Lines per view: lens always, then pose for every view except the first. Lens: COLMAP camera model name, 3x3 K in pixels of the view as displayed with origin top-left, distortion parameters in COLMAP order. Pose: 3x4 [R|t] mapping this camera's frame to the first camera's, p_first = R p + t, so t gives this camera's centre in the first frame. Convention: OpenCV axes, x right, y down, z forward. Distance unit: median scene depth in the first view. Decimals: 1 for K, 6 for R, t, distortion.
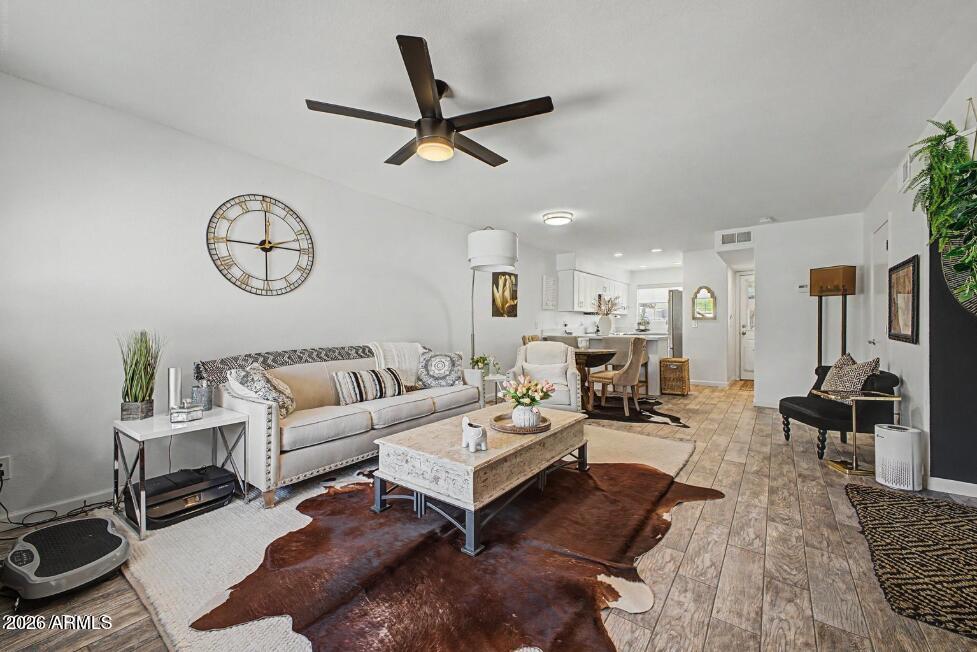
lens RADIAL K [[391.1, 0, 489.3], [0, 391.1, 320.5], [0, 0, 1]] dist [0.020459, -0.000105]
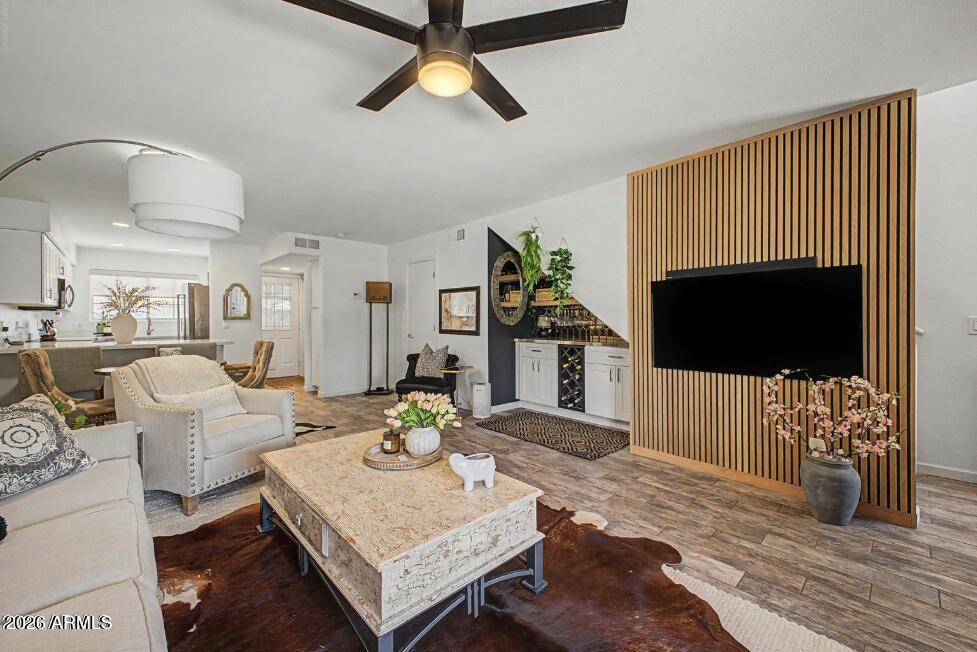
lens RADIAL K [[391.1, 0, 489.3], [0, 391.1, 320.5], [0, 0, 1]] dist [0.020459, -0.000105]
pose [[0.184753, -0.000557, 0.982785, -0.615851], [-0.003678, 0.999992, 0.001258, -0.009703], [-0.982778, -0.003847, 0.184750, 0.619998]]
